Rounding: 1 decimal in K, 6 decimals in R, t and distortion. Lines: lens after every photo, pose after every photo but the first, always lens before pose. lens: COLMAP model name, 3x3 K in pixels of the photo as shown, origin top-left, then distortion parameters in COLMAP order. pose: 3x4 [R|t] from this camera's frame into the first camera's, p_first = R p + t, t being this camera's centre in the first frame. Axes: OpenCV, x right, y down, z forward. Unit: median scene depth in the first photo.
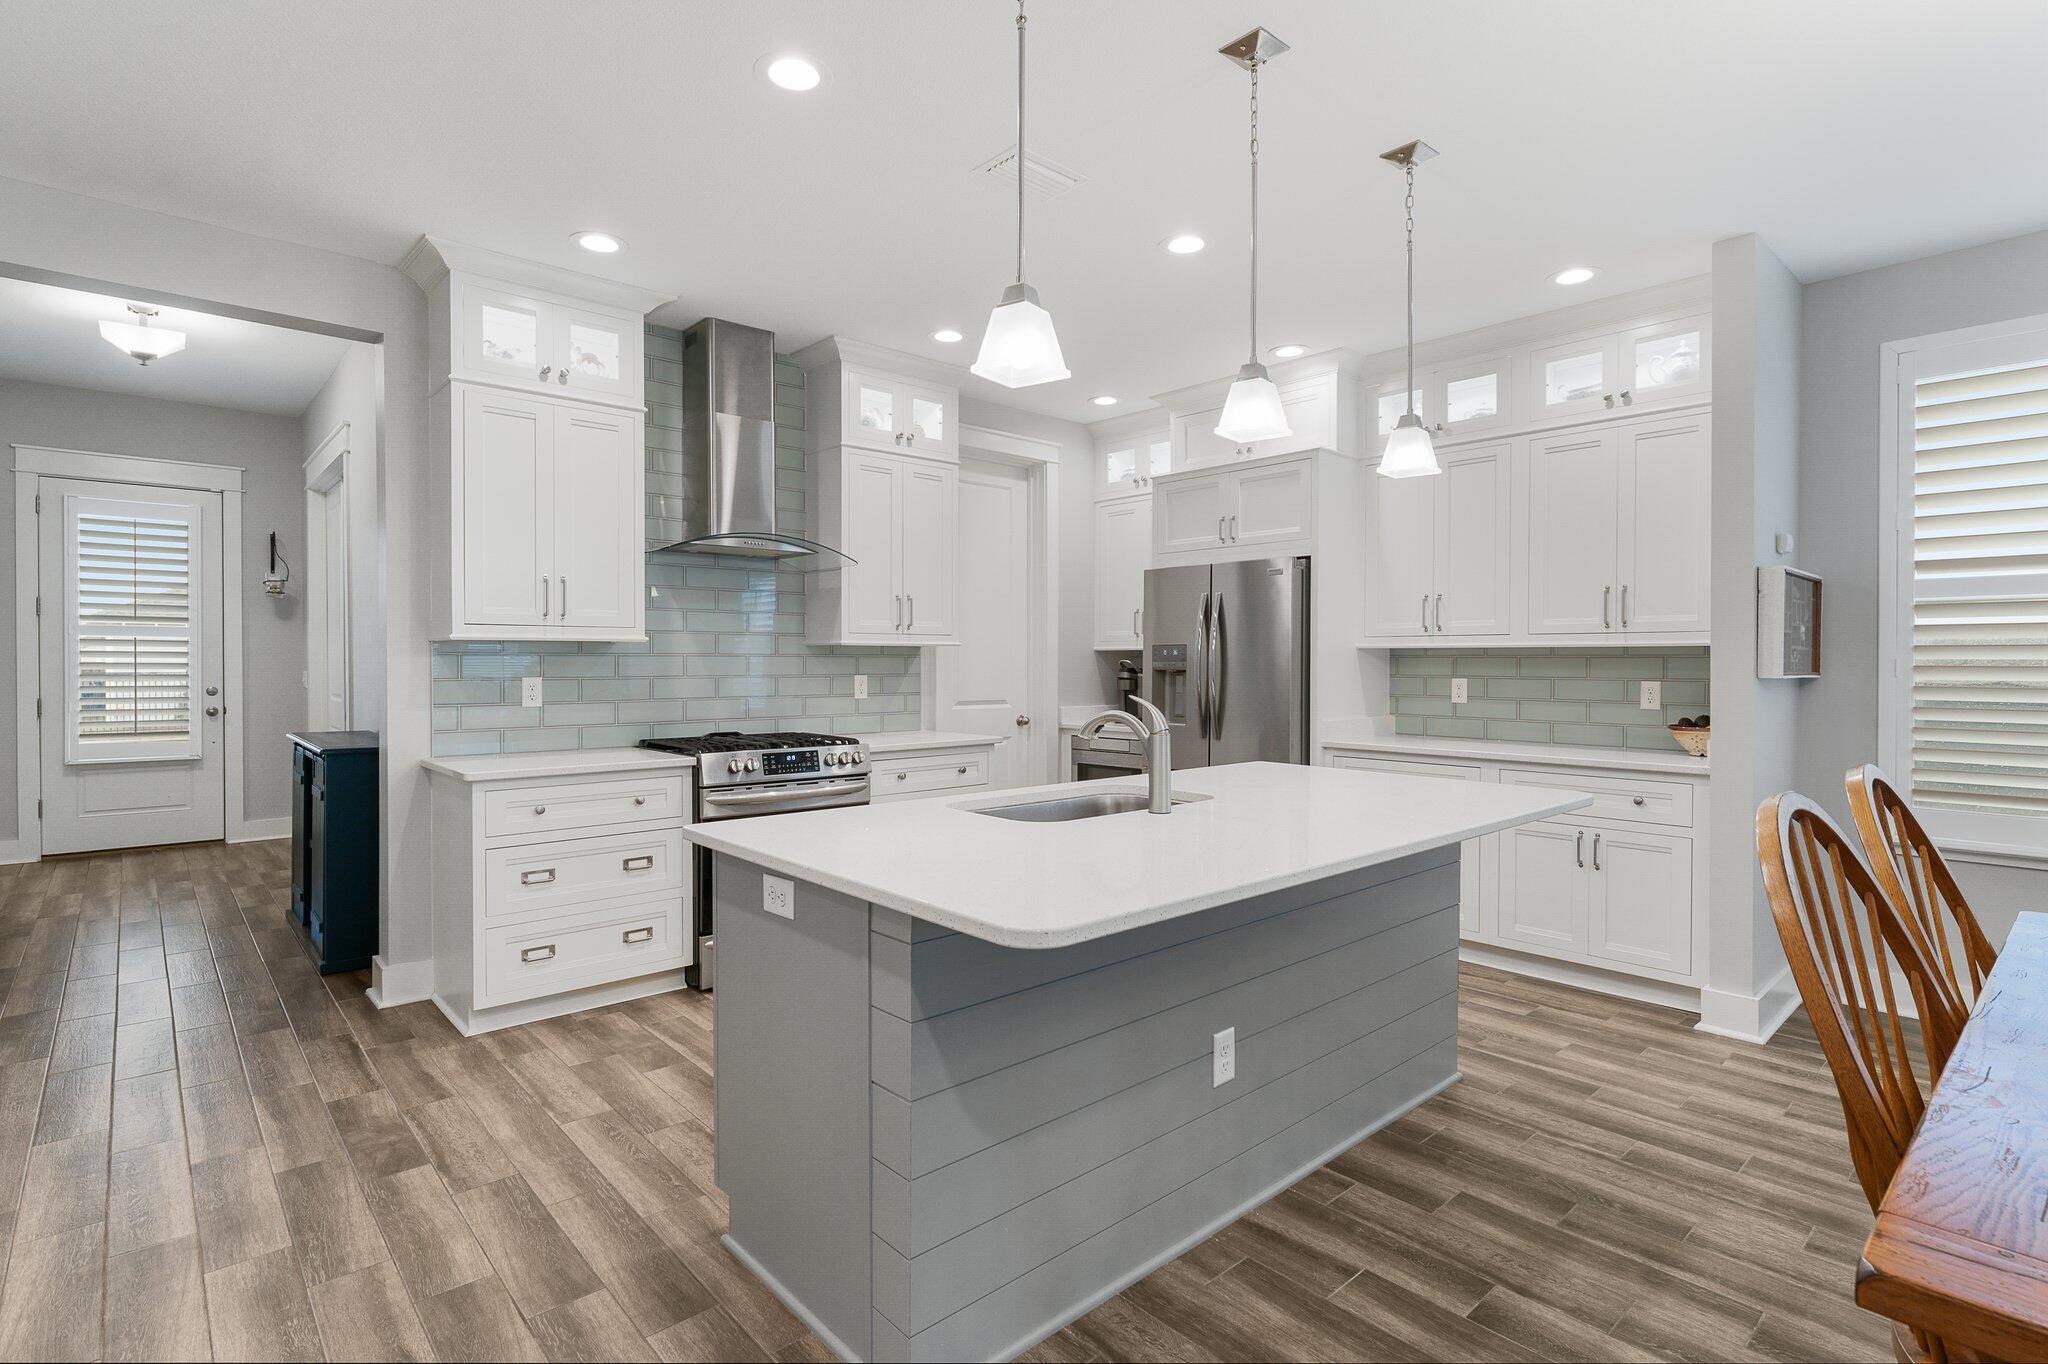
lens RADIAL K [[985.4, 0, 995.9], [0, 985.4, 674.5], [0, 0, 1]] dist [-0.006303, 0.000185]
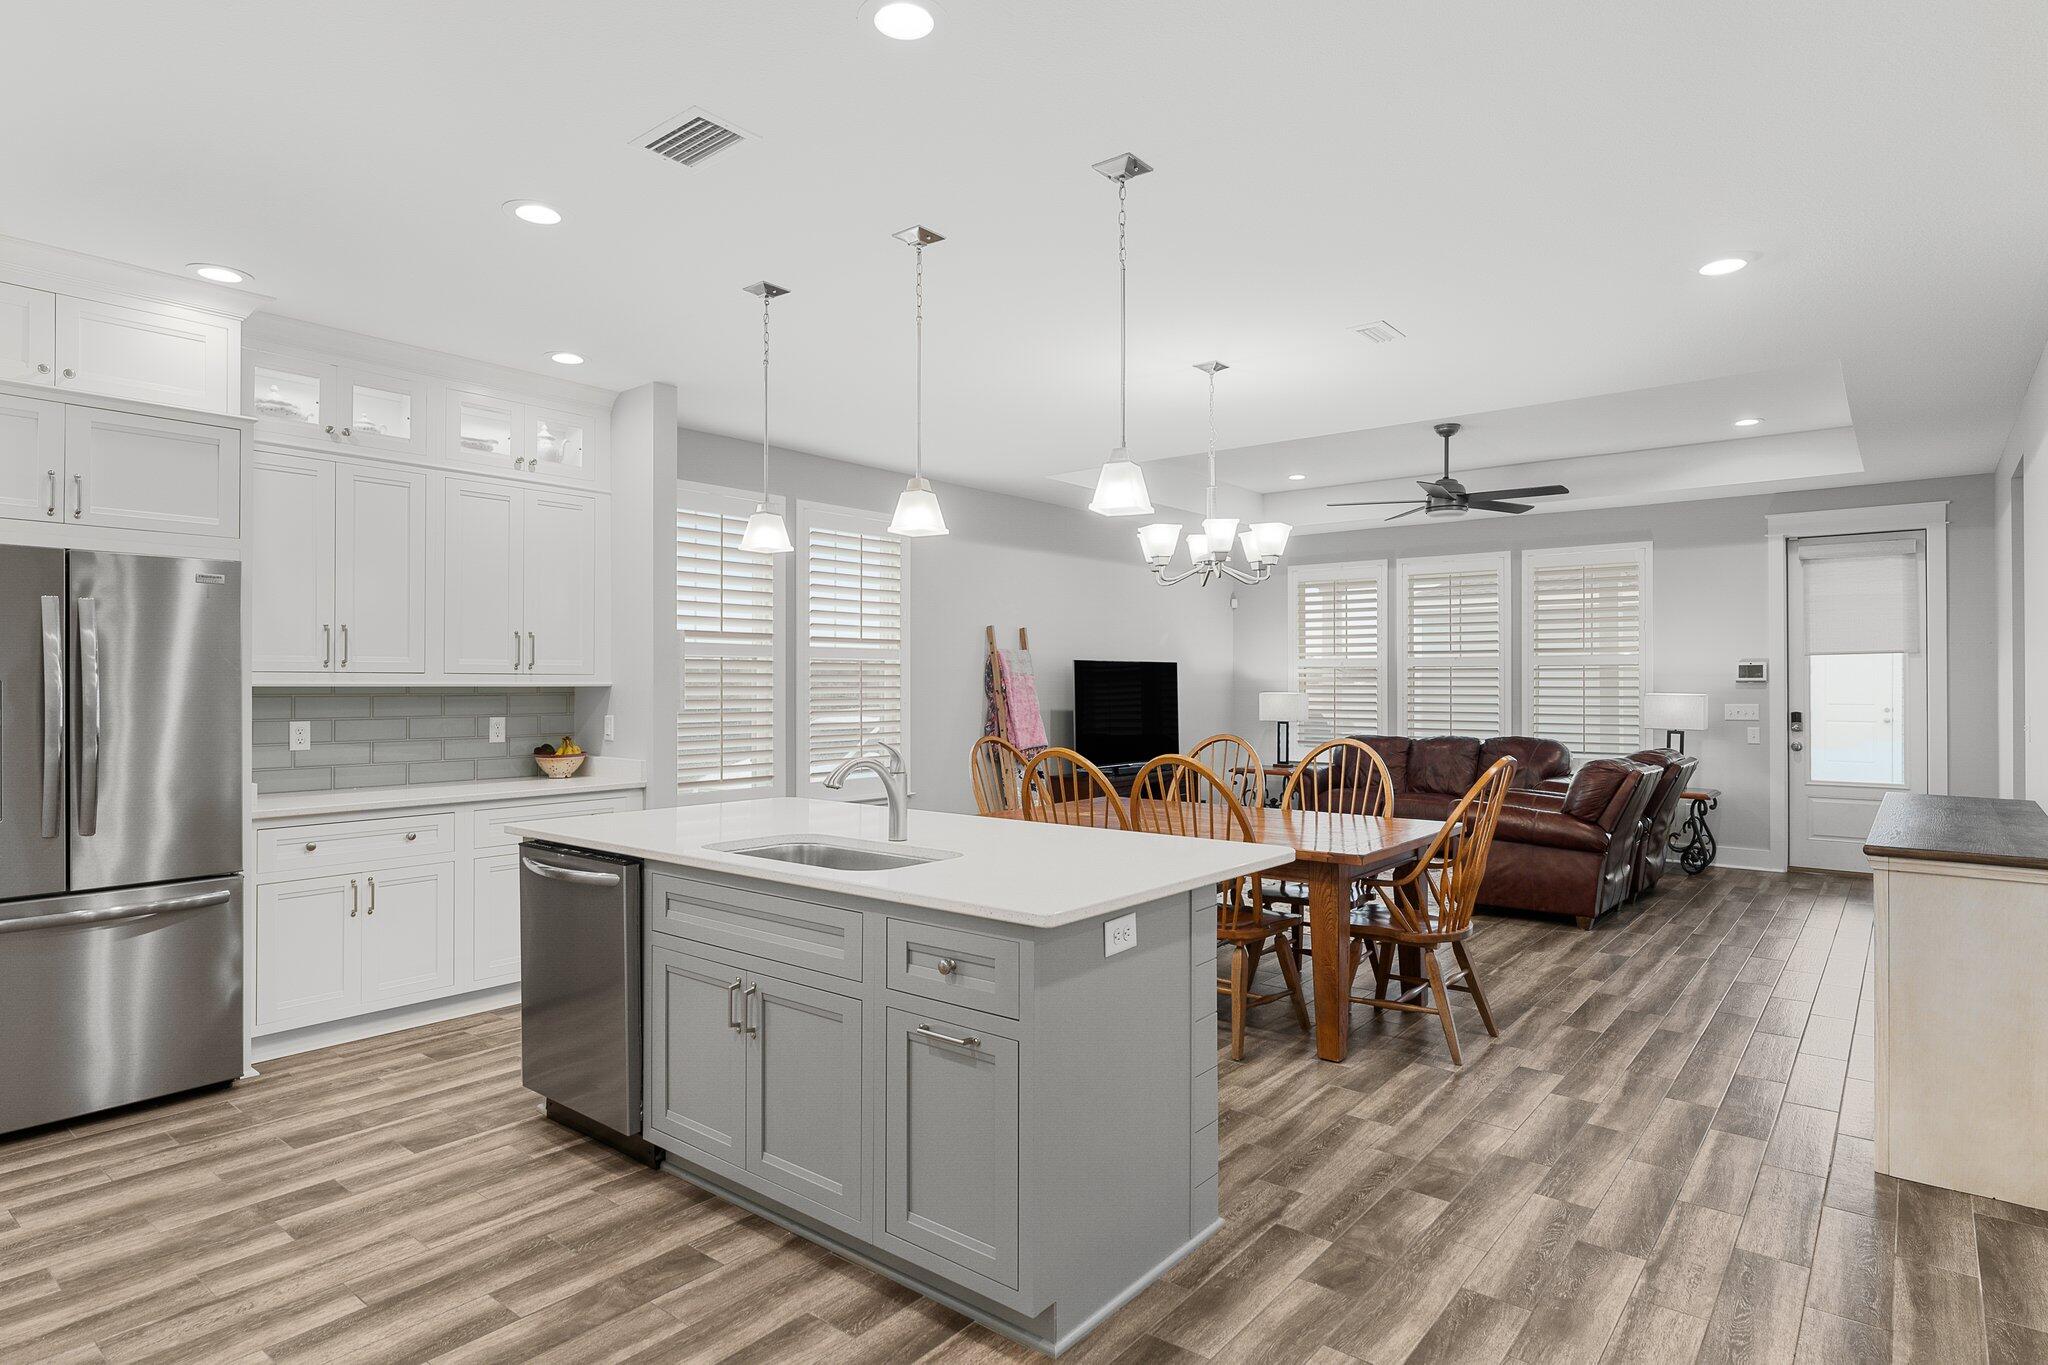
lens RADIAL K [[1132.4, 0, 1033.0], [0, 1132.4, 677.8], [0, 0, 1]] dist [-0.011620, 0.000395]
pose [[-0.181409, 0.003026, 0.983403, -0.636066], [0.013254, 0.999912, -0.000632, -0.026181], [-0.983318, 0.012920, -0.181433, 0.585130]]
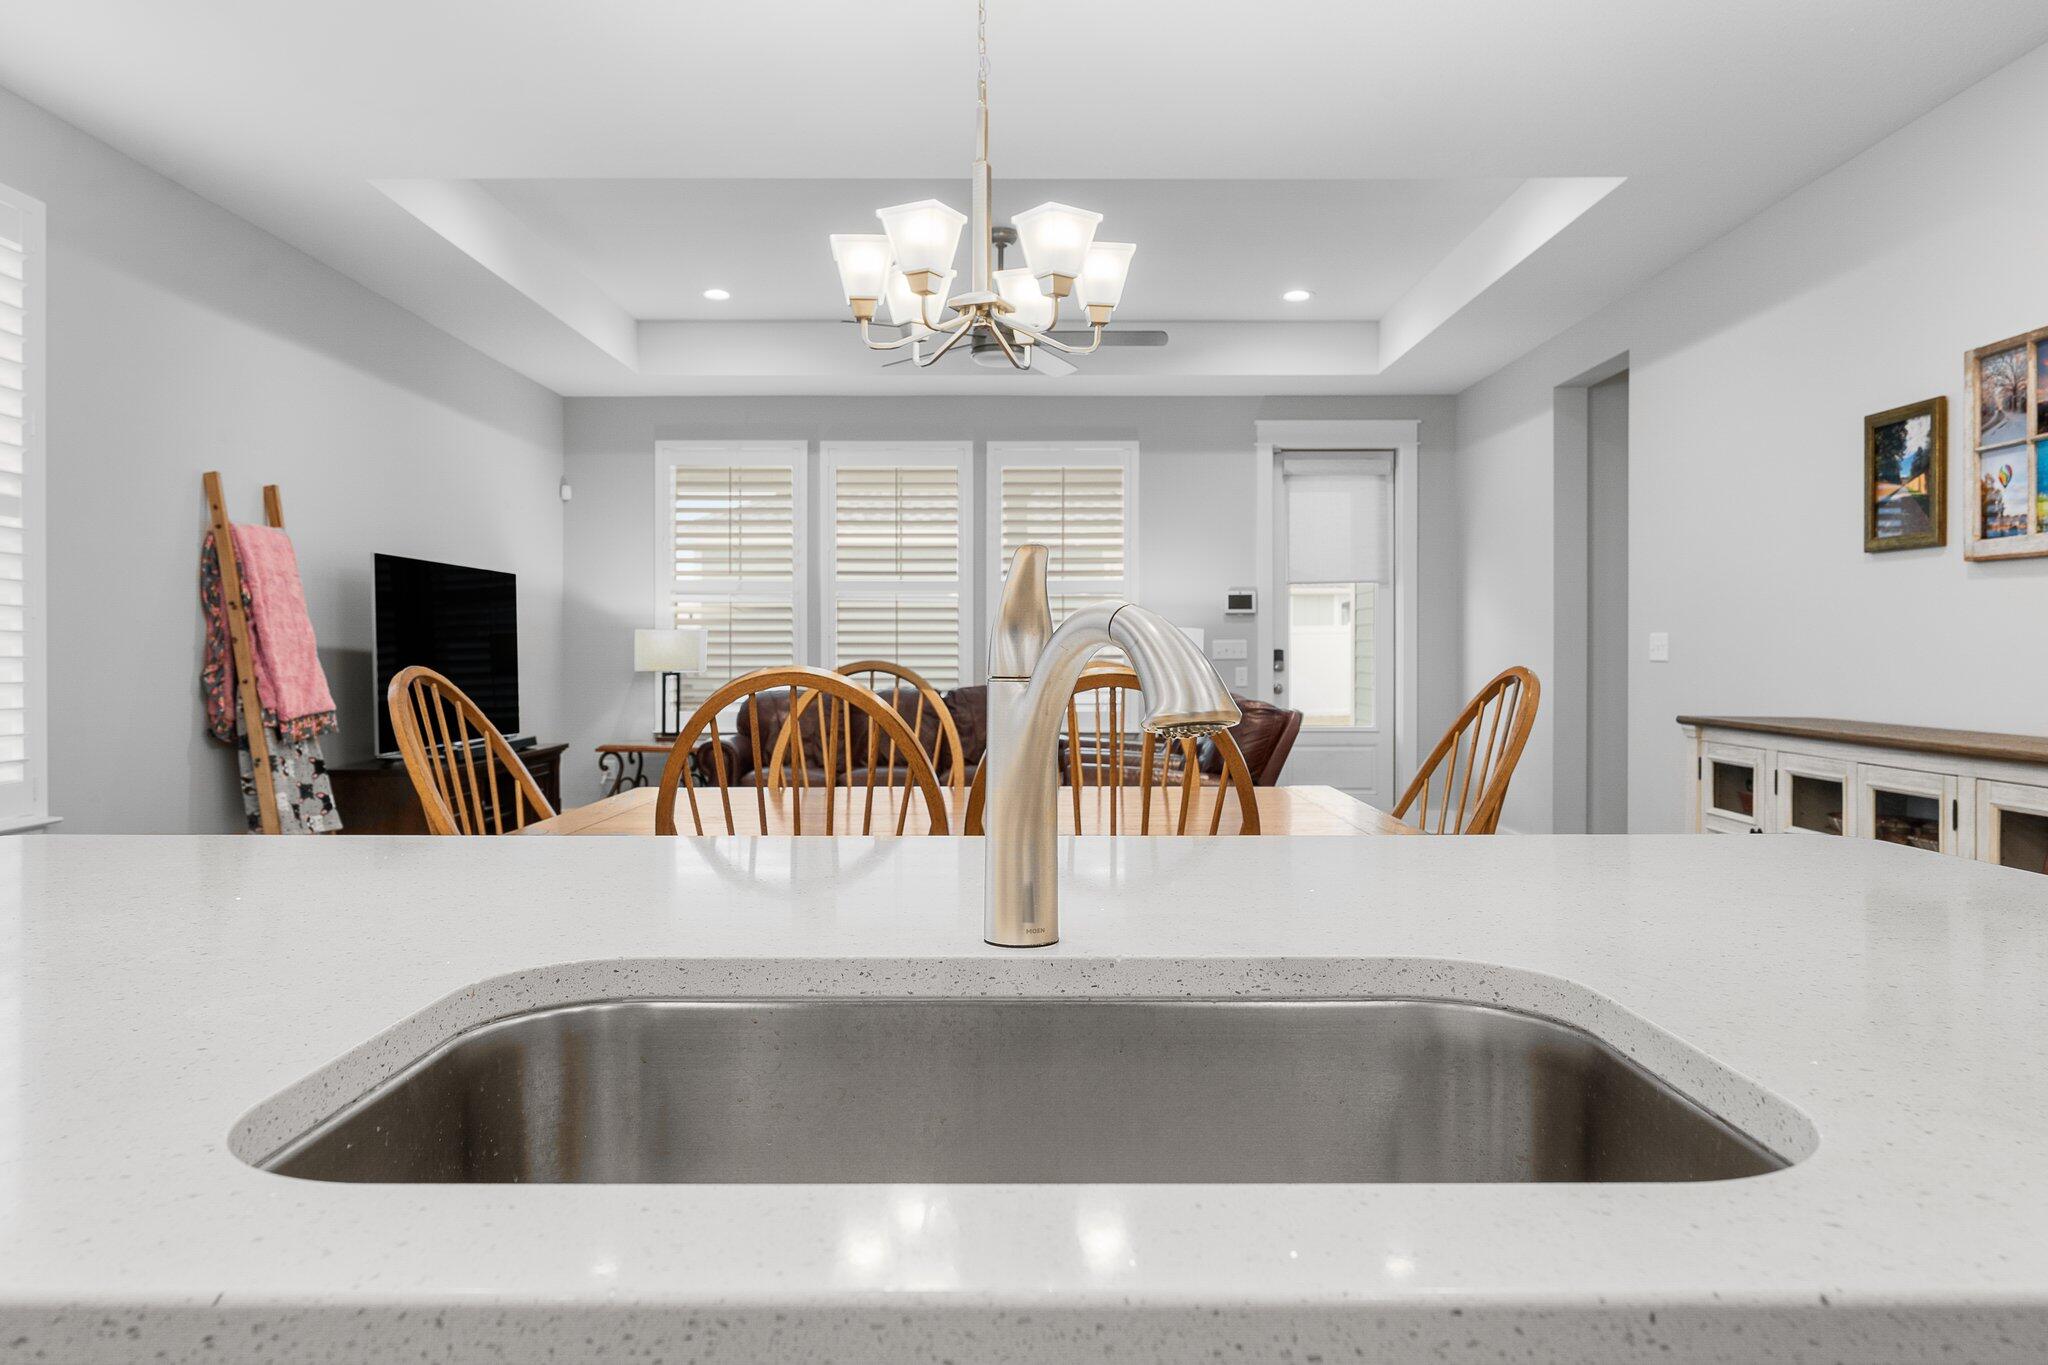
lens RADIAL K [[1351.8, 0, 1047.9], [0, 1351.8, 671.0], [0, 0, 1]] dist [0.019428, 0.001914]
pose [[-0.761875, -0.009742, 0.647650, -0.053148], [0.008599, 0.999647, 0.025152, 0.025151], [-0.647666, 0.024731, -0.761523, 0.720103]]
